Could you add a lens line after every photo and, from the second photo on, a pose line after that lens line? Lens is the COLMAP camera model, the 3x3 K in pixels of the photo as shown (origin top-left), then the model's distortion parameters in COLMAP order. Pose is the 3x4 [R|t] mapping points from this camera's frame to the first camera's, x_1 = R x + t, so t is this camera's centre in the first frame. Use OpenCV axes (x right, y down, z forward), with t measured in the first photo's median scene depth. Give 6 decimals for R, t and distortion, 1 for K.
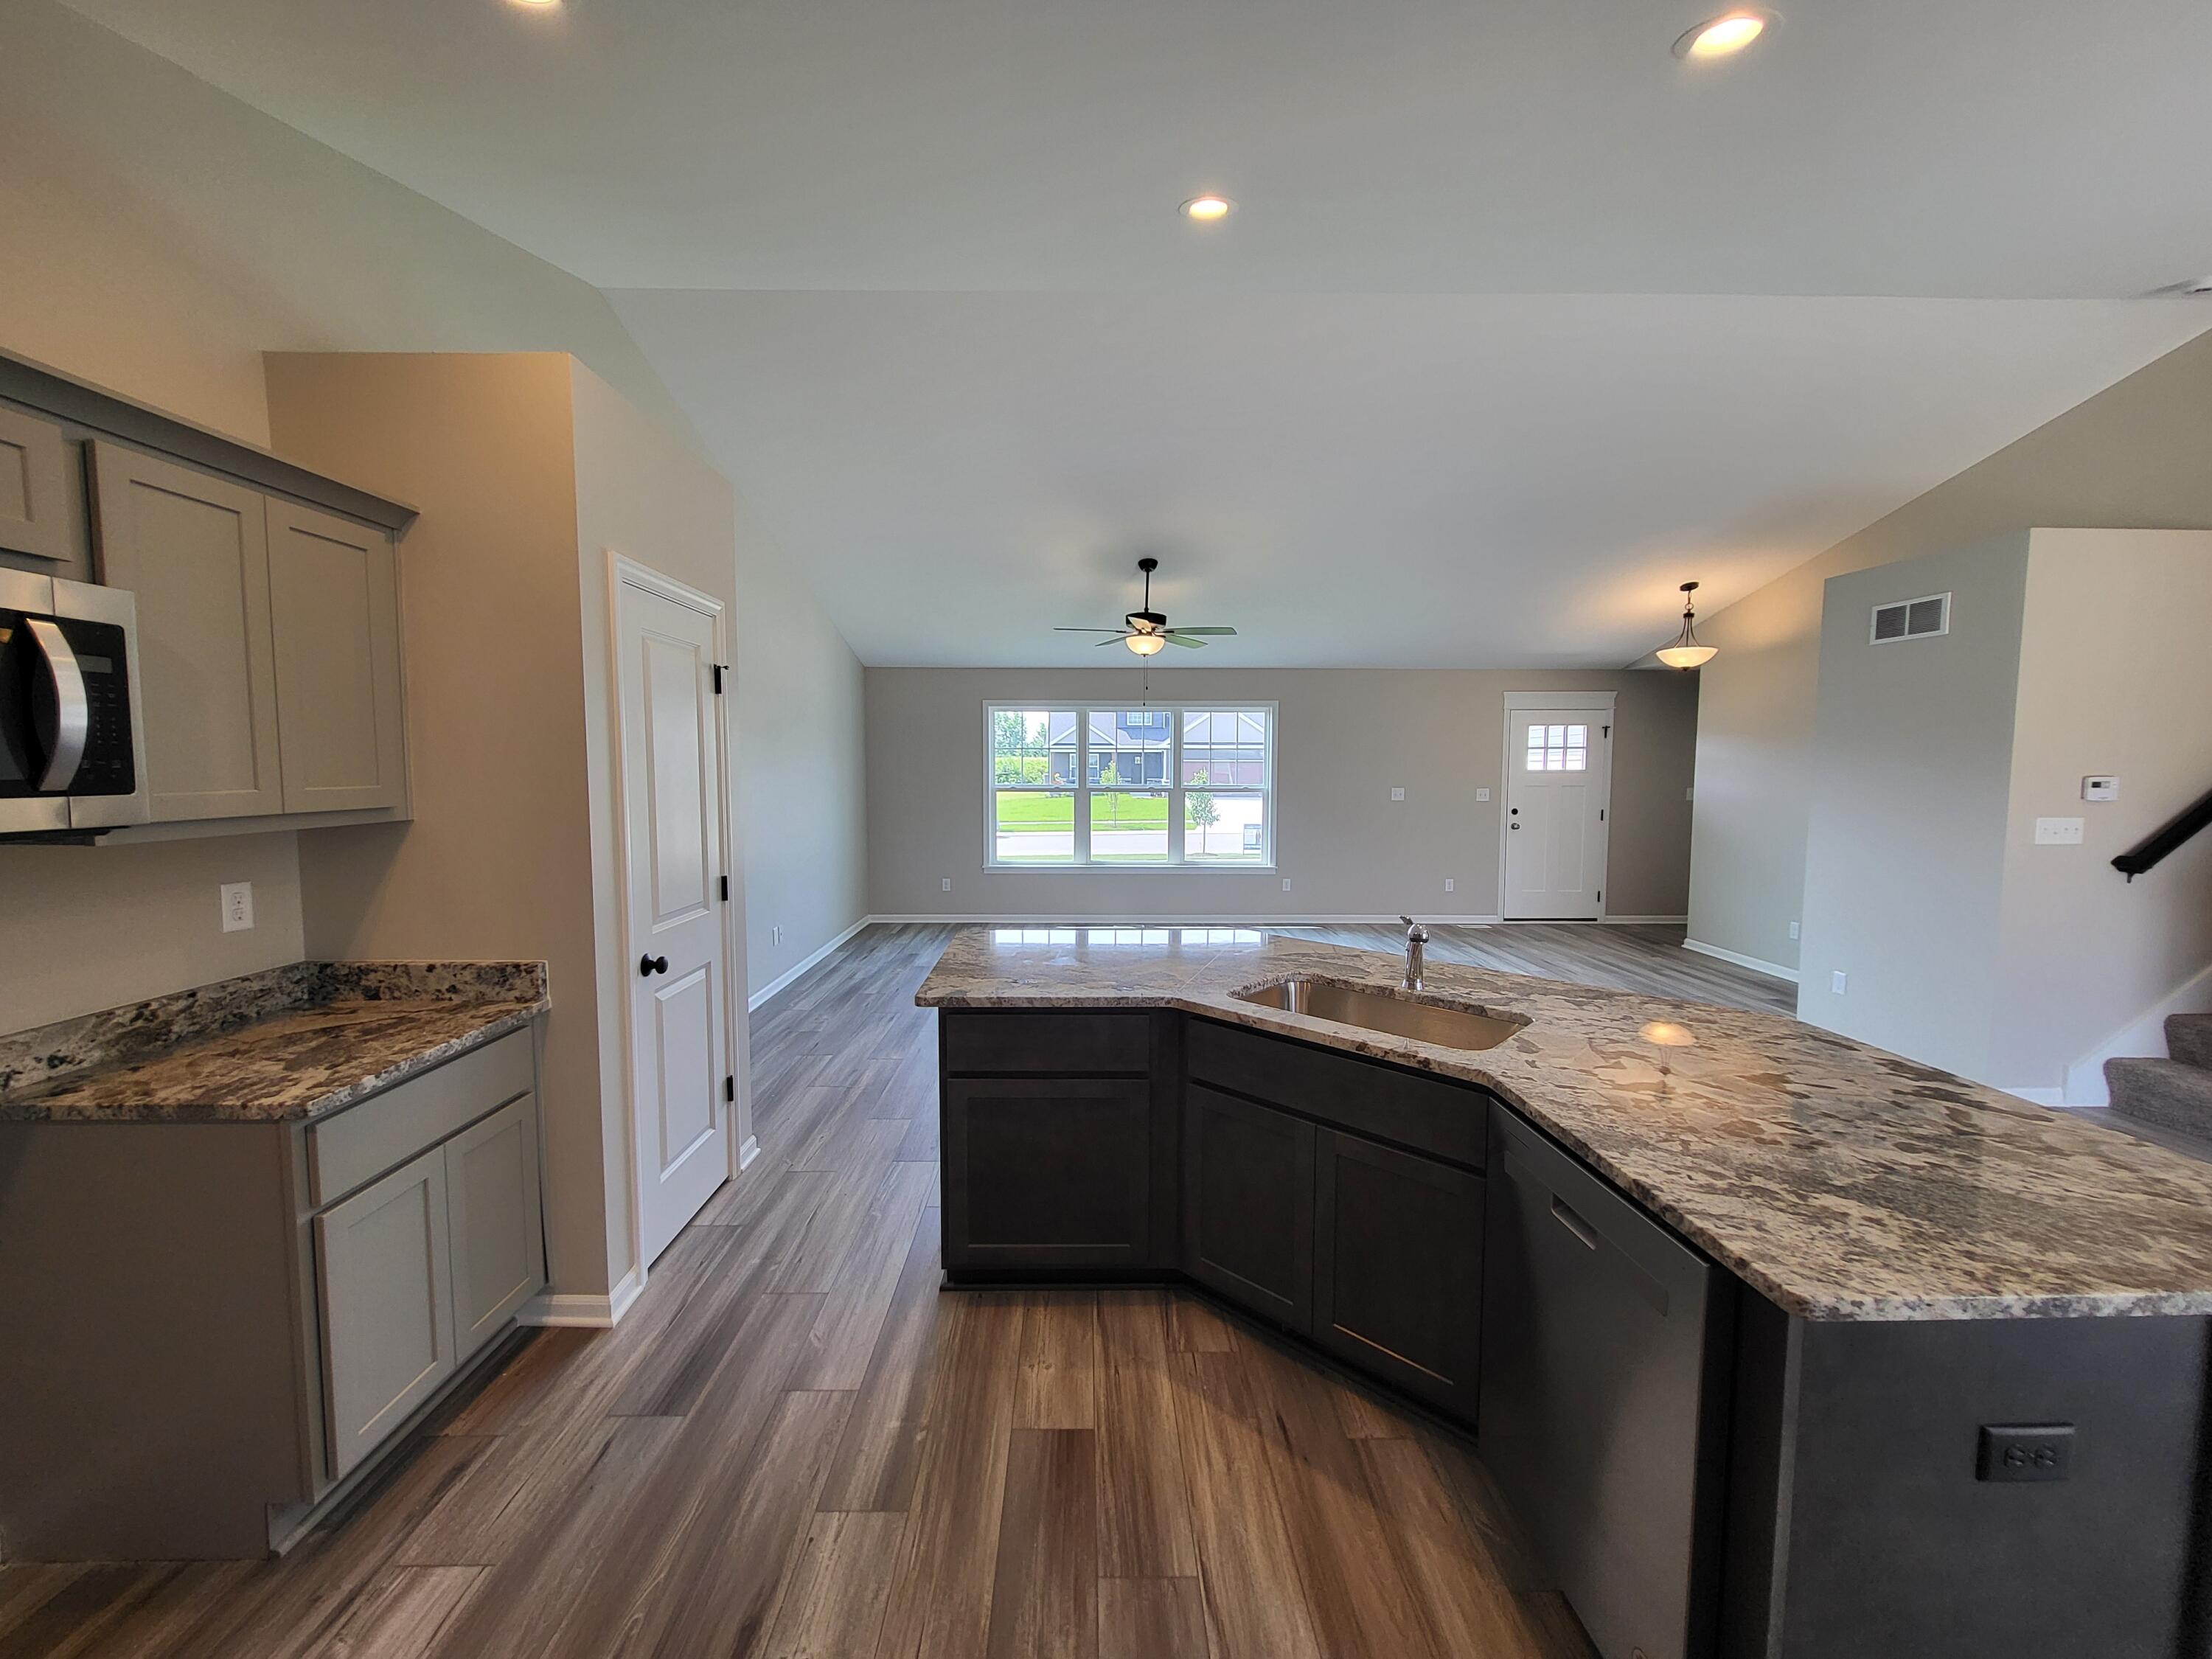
lens RADIAL K [[867.6, 0, 1094.8], [0, 867.6, 825.4], [0, 0, 1]] dist [0.003679, -0.001312]
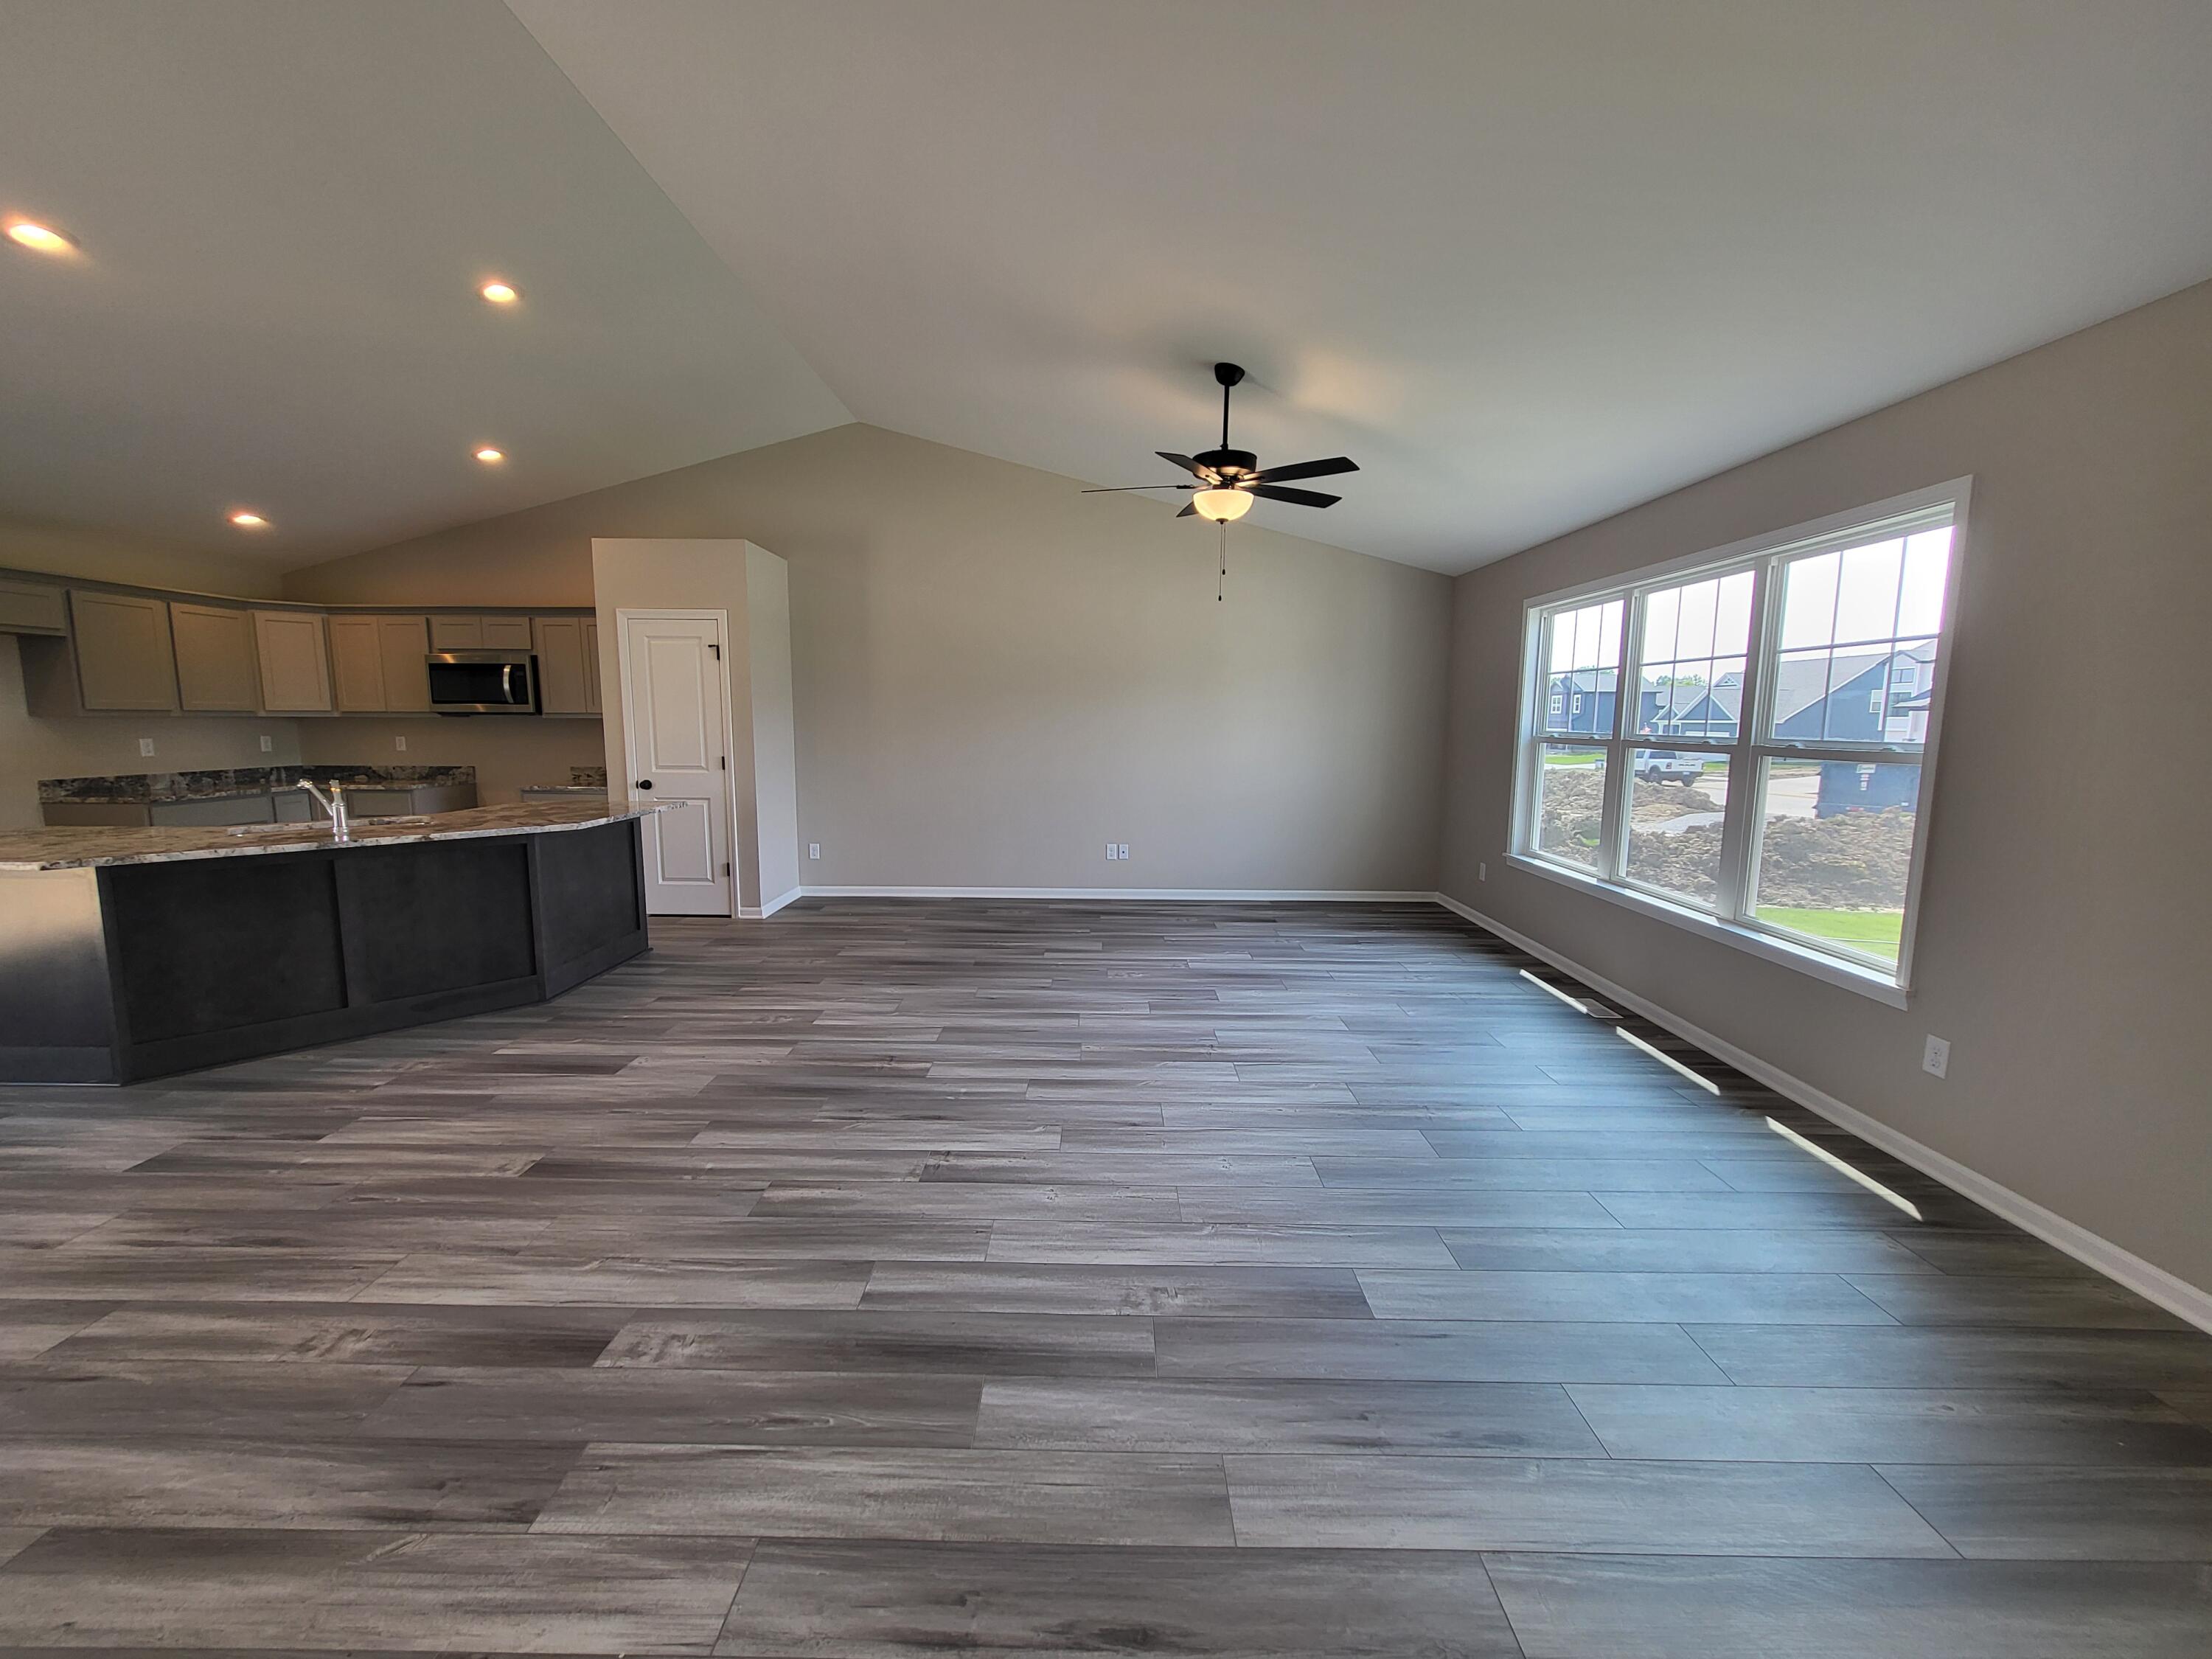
lens RADIAL K [[867.6, 0, 1094.0], [0, 867.6, 828.3], [0, 0, 1]] dist [0.003679, -0.001312]
pose [[-0.025331, 0.123960, -0.991964, 1.928780], [-0.075523, 0.989209, 0.125544, -0.114040], [0.996822, 0.078097, -0.015696, 2.449611]]
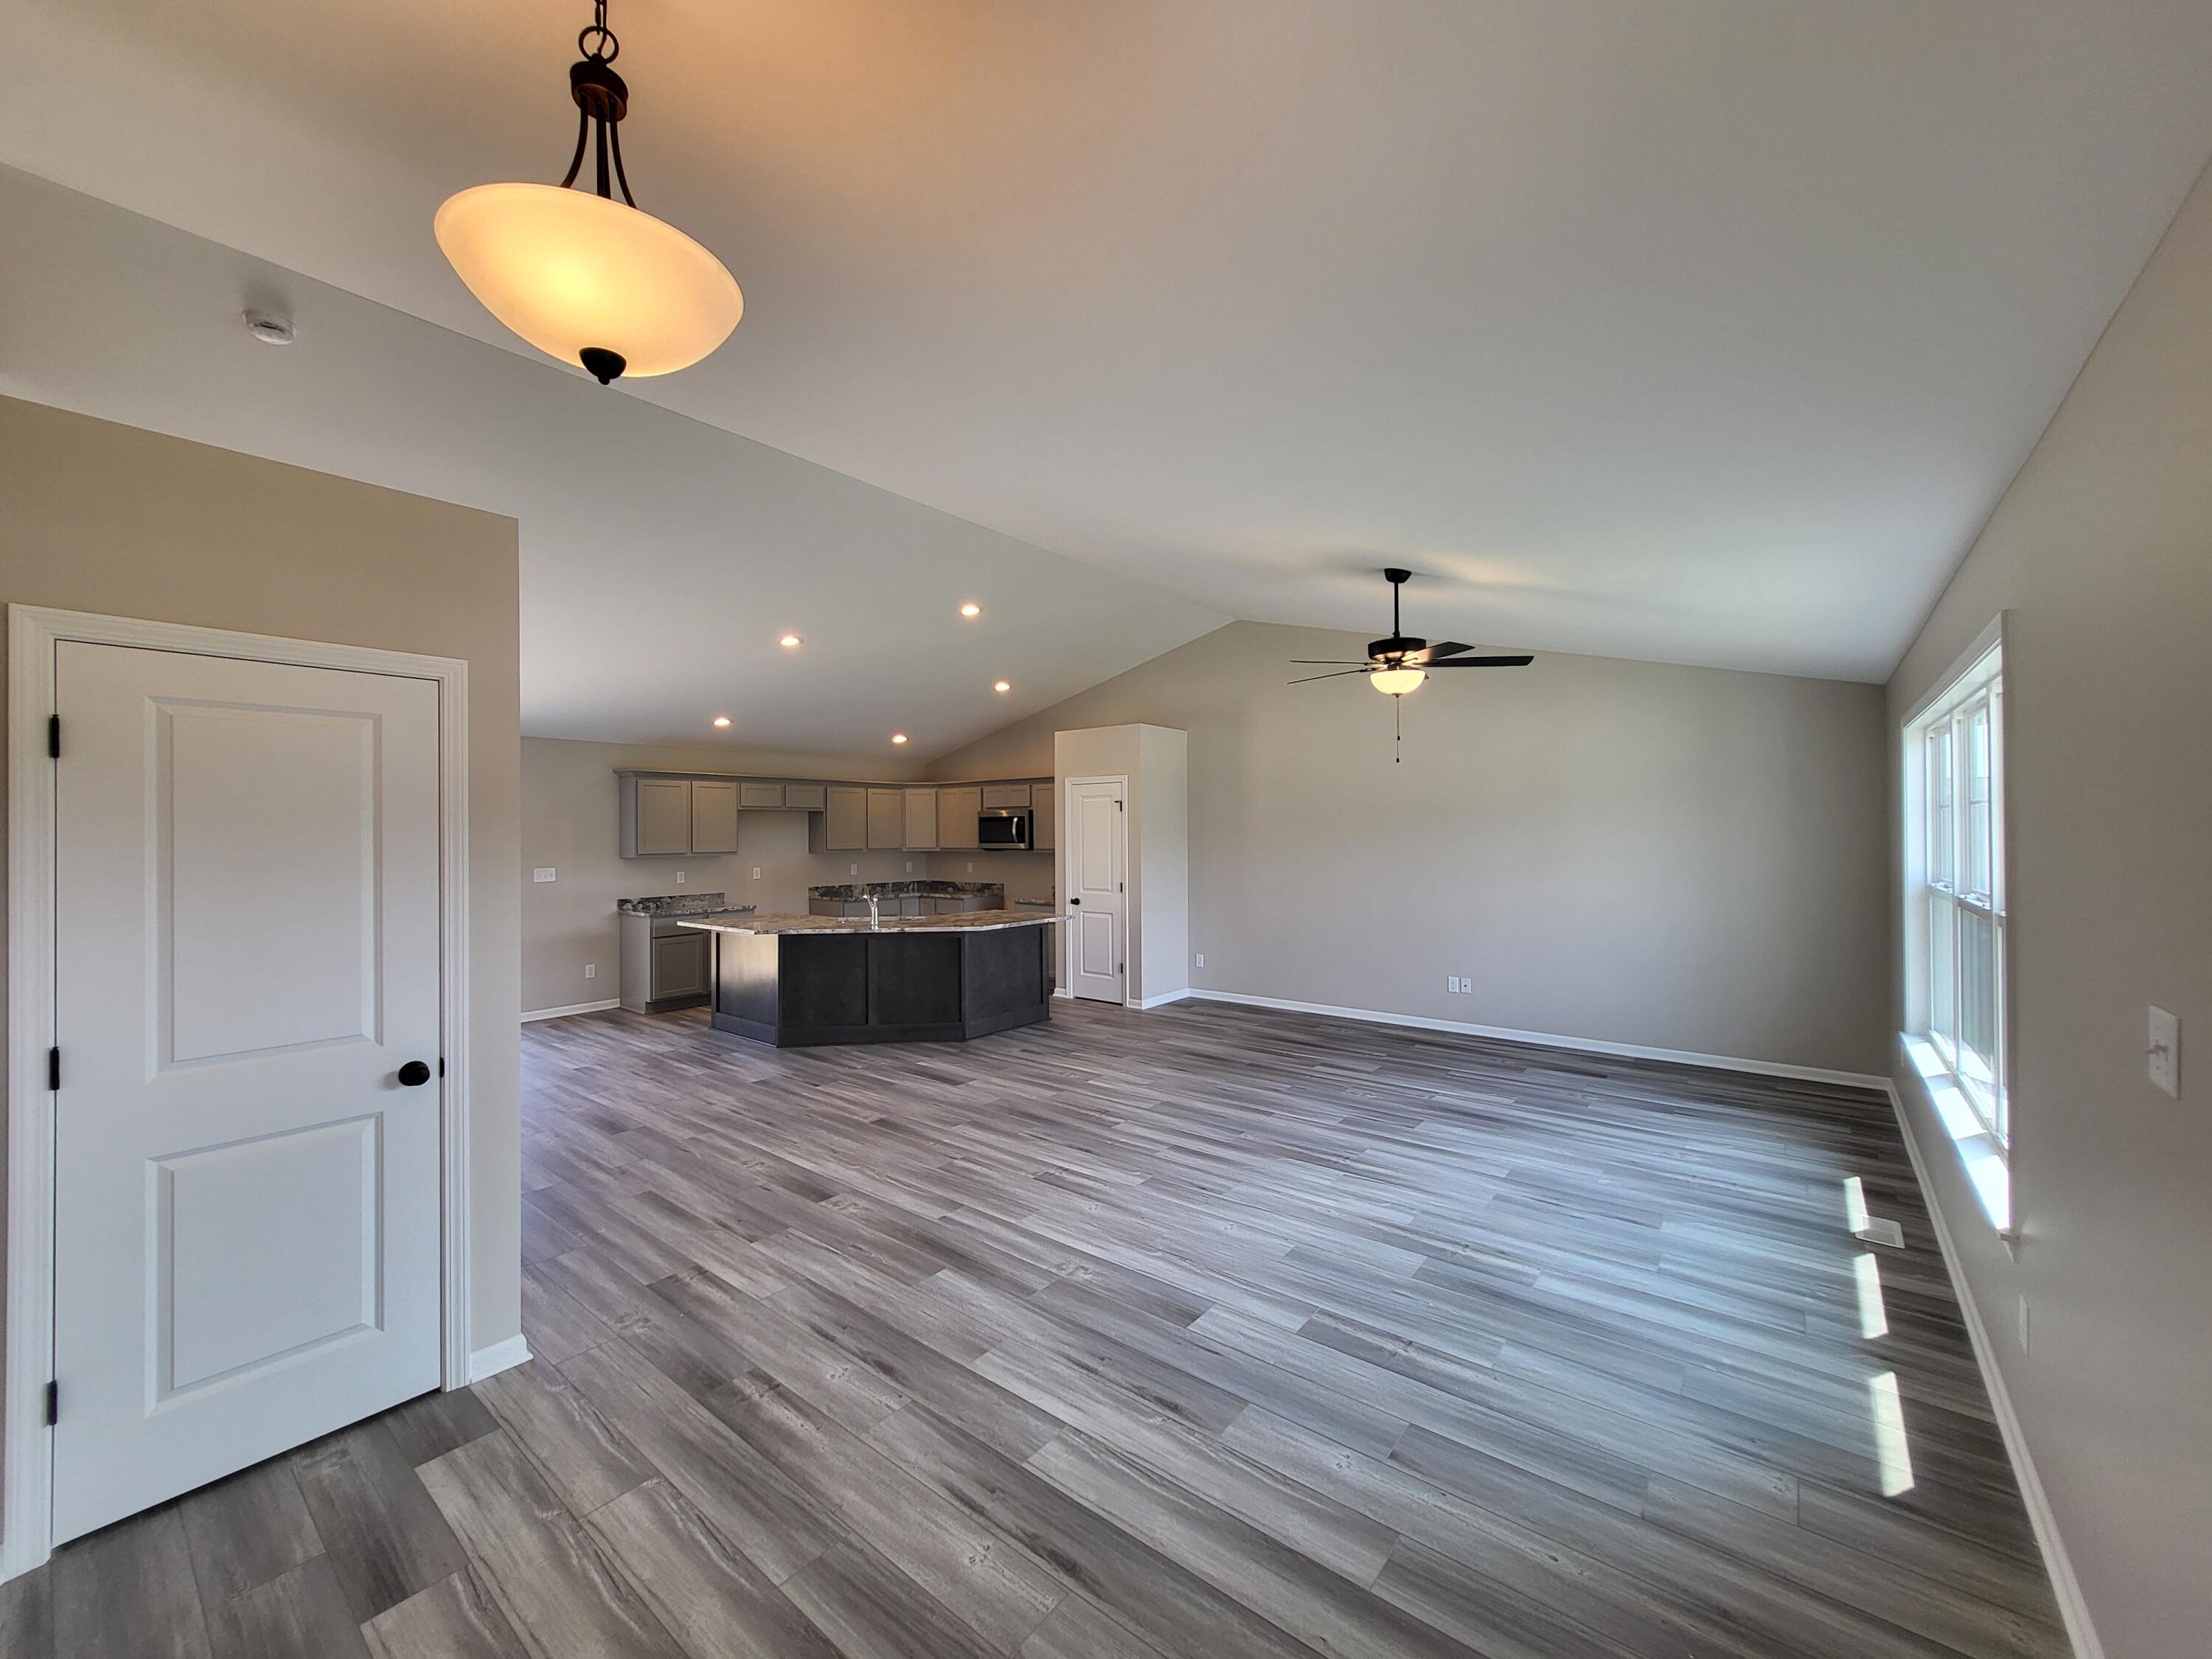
lens RADIAL K [[867.6, 0, 1088.9], [0, 867.6, 833.8], [0, 0, 1]] dist [0.003679, -0.001312]
pose [[-0.639815, 0.001969, -0.768526, 2.106663], [-0.049798, 0.997789, 0.044014, -0.253963], [0.766914, 0.066432, -0.638303, 3.364865]]
